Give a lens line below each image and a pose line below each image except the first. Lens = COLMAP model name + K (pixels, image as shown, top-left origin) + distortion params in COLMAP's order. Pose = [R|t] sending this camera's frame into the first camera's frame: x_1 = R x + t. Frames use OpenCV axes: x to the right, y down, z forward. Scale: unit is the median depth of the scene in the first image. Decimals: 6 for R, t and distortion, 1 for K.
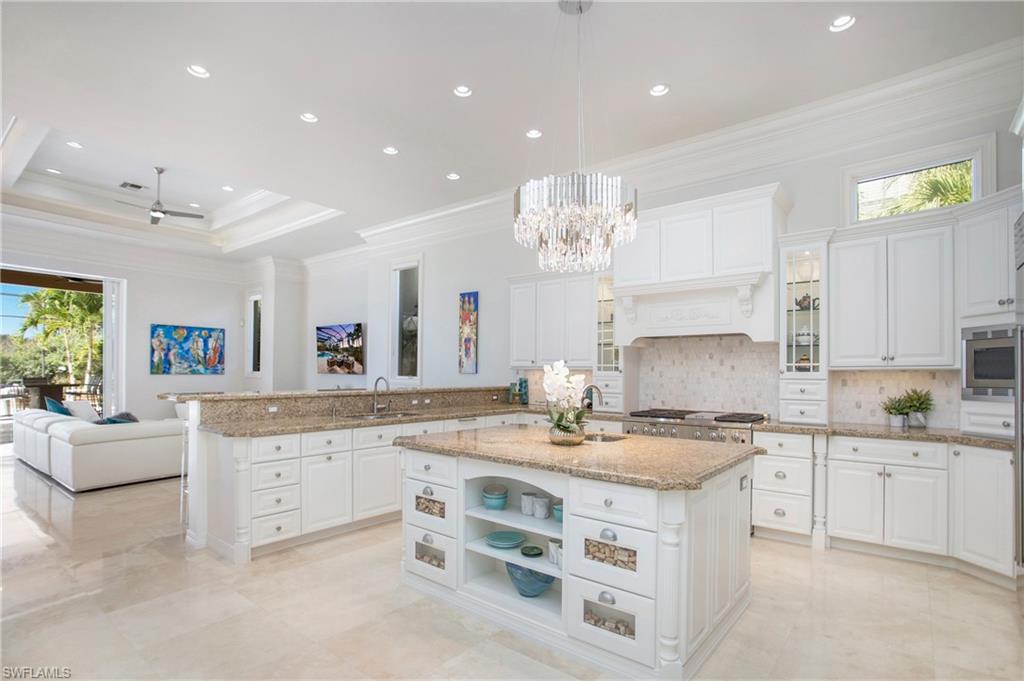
lens RADIAL K [[516.4, 0, 519.8], [0, 516.4, 367.7], [0, 0, 1]] dist [-0.000177, 0.000091]
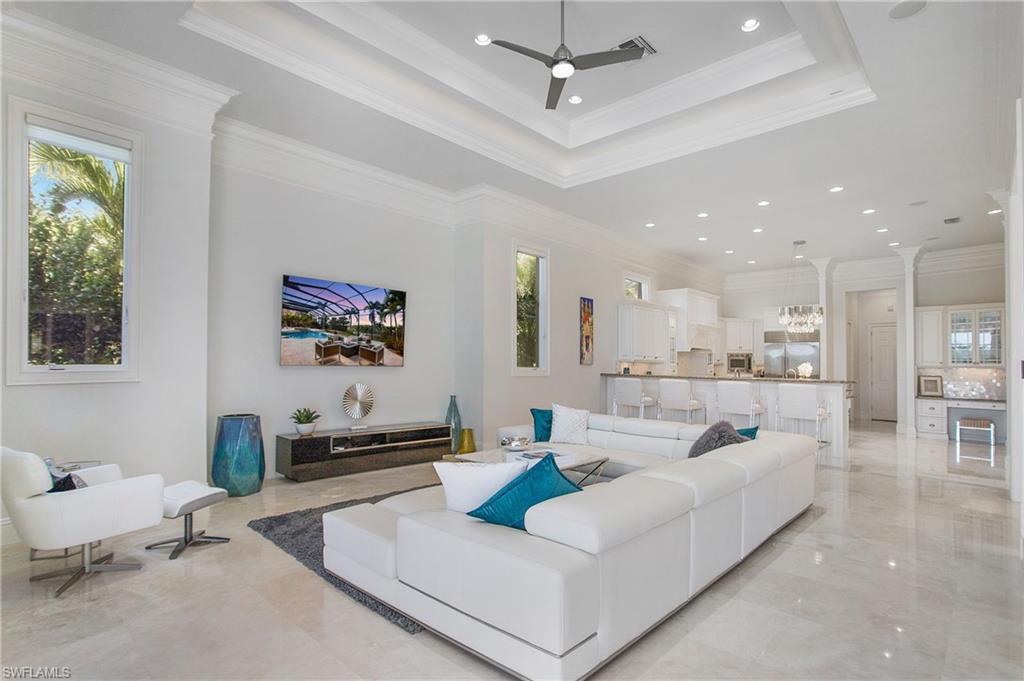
lens RADIAL K [[496.9, 0, 542.9], [0, 496.9, 340.2], [0, 0, 1]] dist [0.001996, -0.000028]
pose [[0.039127, 0.021869, 0.998995, -1.698849], [-0.023097, 0.999513, -0.020975, -0.026436], [-0.998967, -0.022253, 0.039613, 1.416538]]
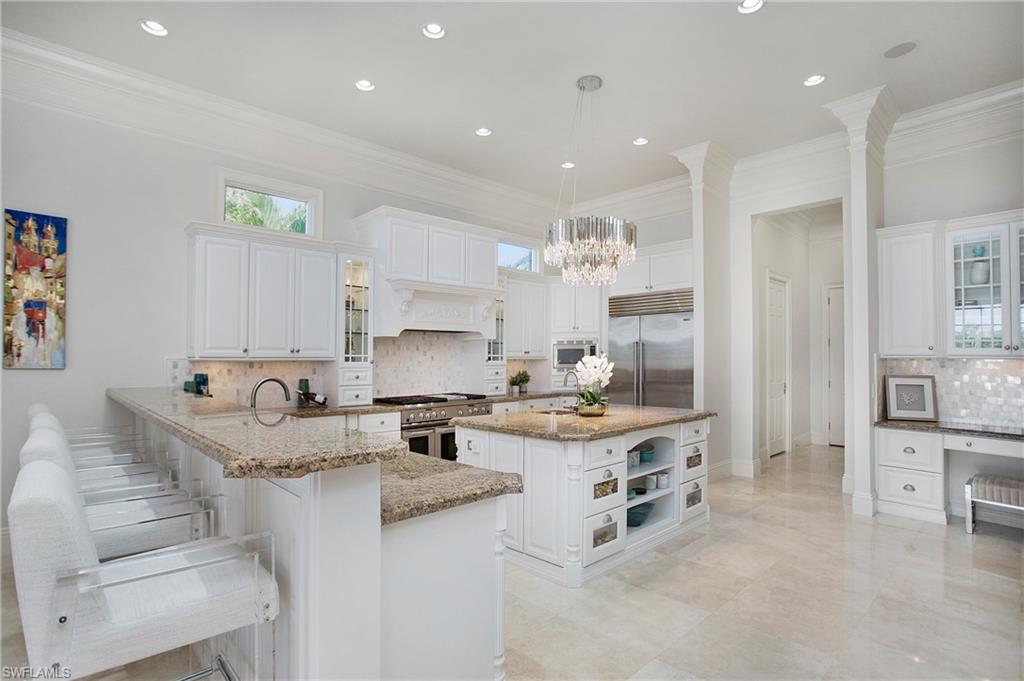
lens RADIAL K [[504.6, 0, 512.3], [0, 504.6, 355.0], [0, 0, 1]] dist [-0.033544, 0.000297]
pose [[0.118949, 0.006861, 0.992877, -0.711896], [0.001522, 0.999974, -0.007092, 0.001772], [-0.992899, 0.002354, 0.118935, 0.623463]]
